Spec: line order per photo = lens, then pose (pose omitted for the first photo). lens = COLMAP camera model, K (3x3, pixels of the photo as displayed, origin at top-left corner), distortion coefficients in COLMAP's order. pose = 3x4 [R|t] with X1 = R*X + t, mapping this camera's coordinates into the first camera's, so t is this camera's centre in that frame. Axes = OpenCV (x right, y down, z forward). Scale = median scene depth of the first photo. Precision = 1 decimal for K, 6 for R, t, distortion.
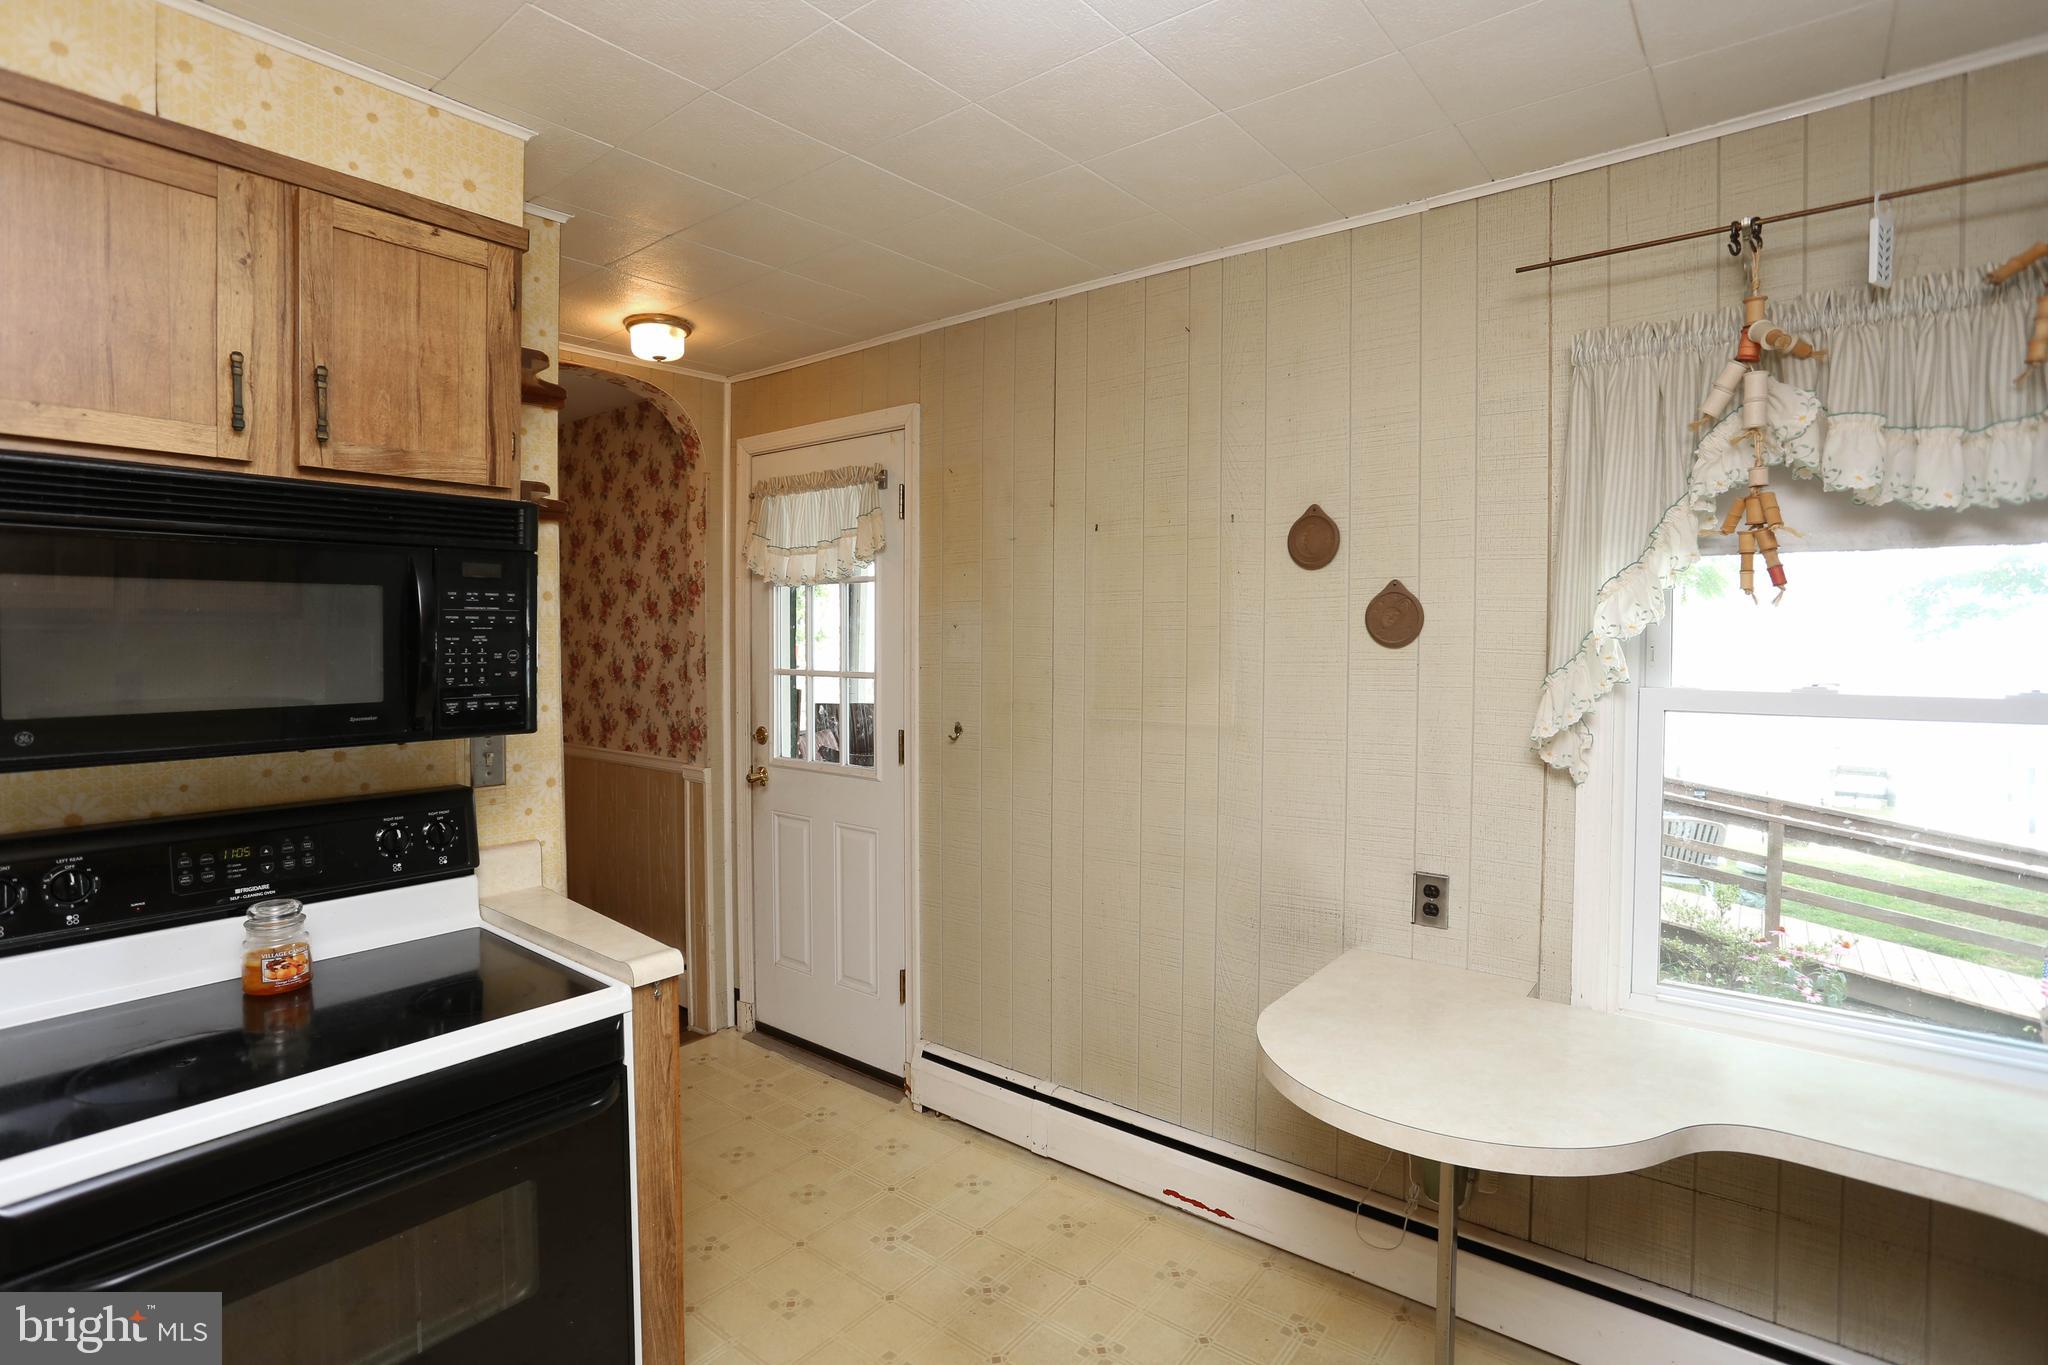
lens RADIAL K [[1015.4, 0, 981.1], [0, 1015.4, 663.8], [0, 0, 1]] dist [-0.070931, 0.039982]
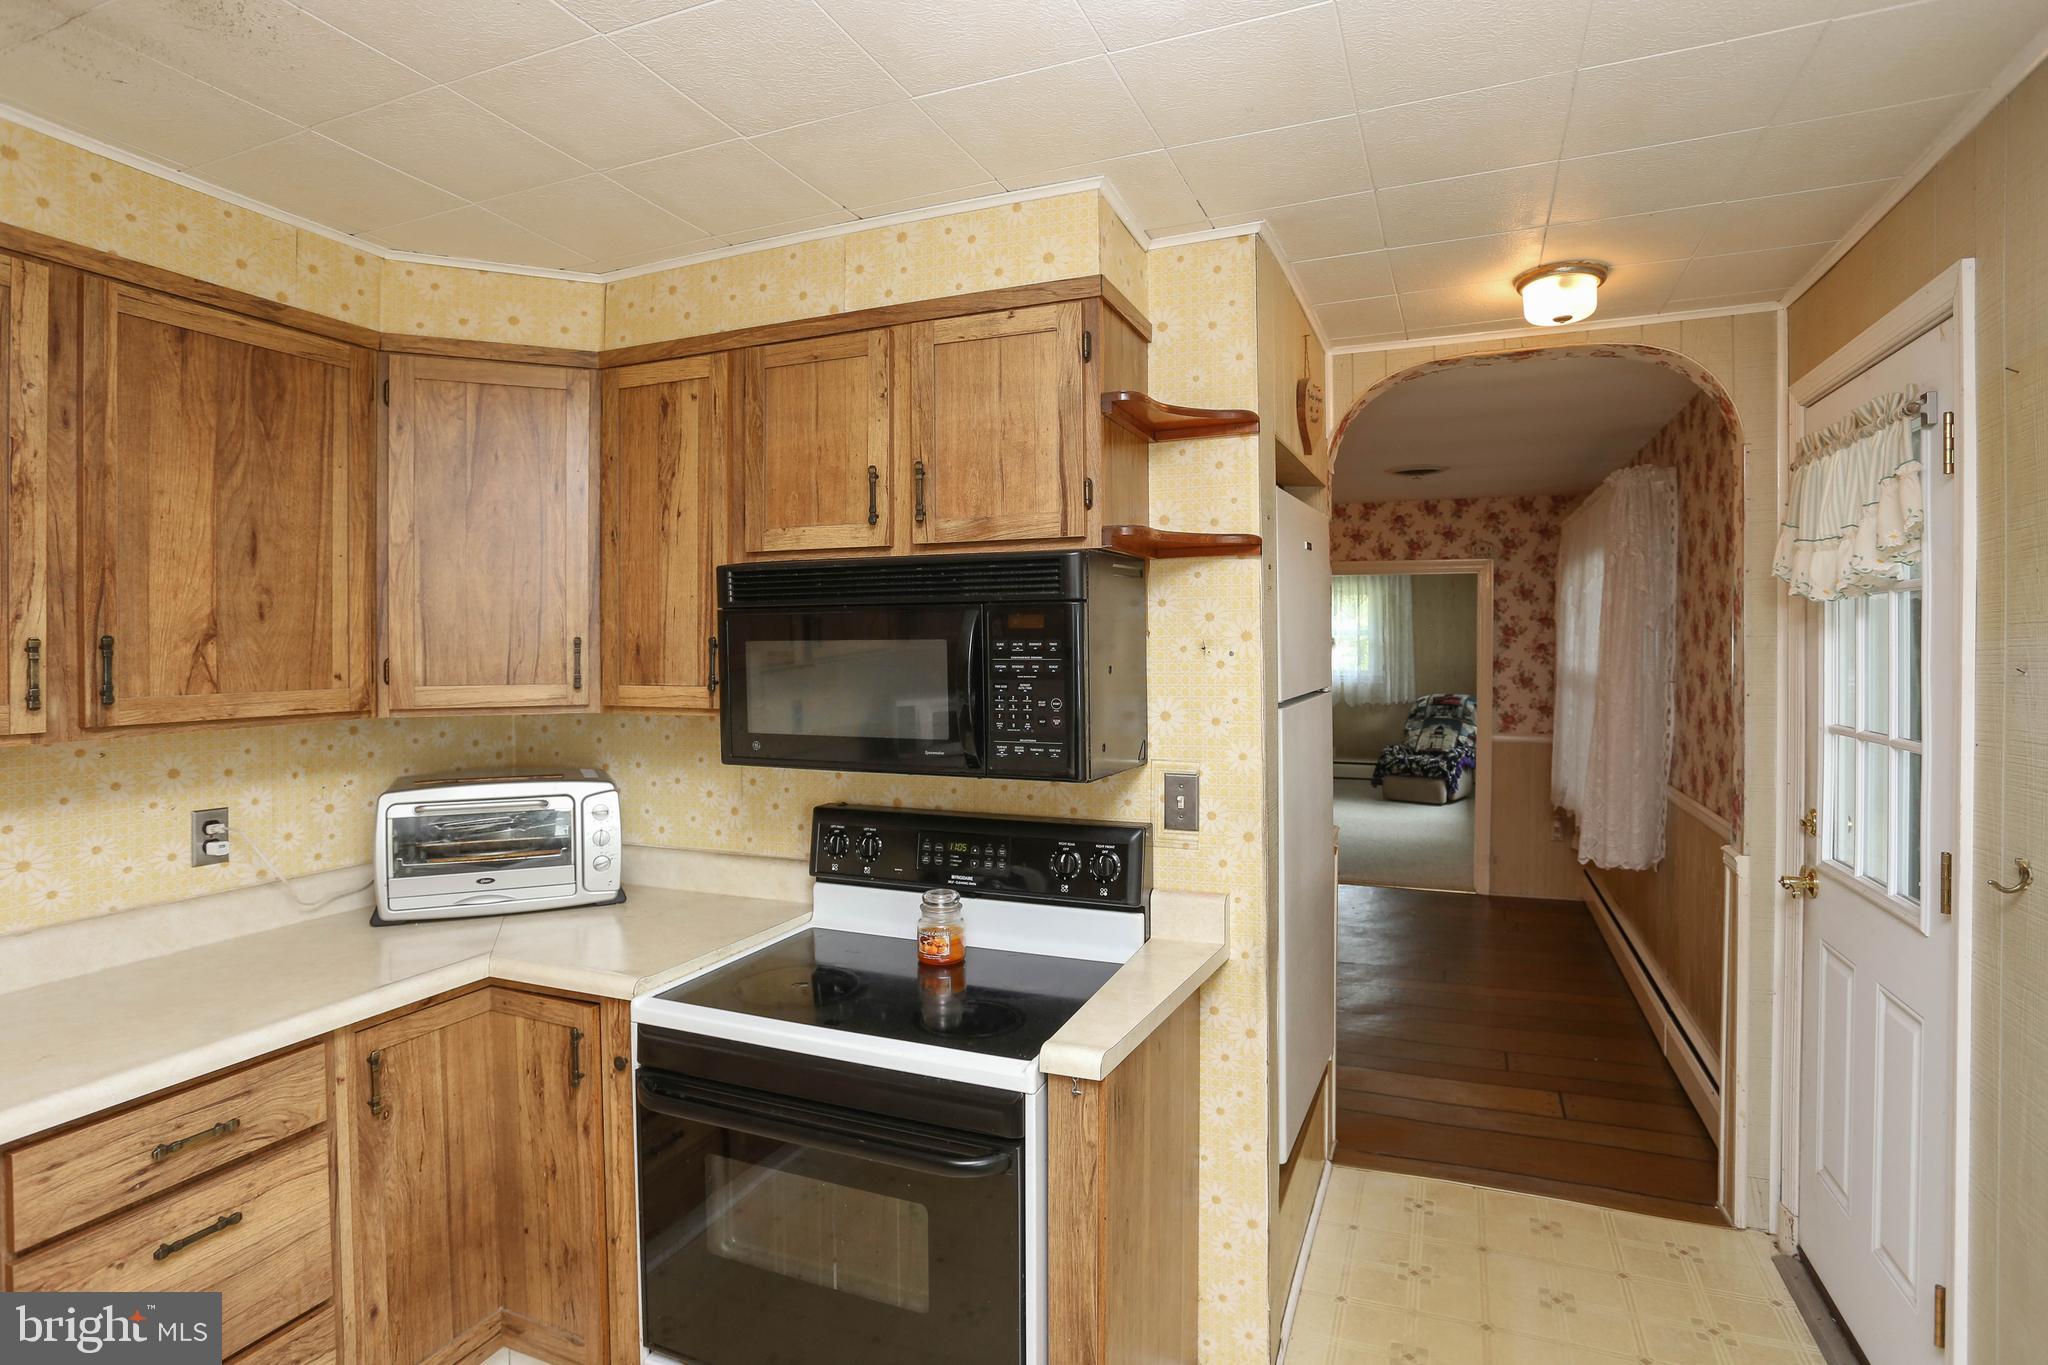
lens RADIAL K [[1013.5, 0, 1018.6], [0, 1013.5, 647.1], [0, 0, 1]] dist [-0.087724, 0.029227]
pose [[0.304216, 0.001705, -0.952602, 0.515638], [-0.024437, 0.999683, -0.006015, -0.061098], [0.952290, 0.025109, 0.304161, 0.679832]]
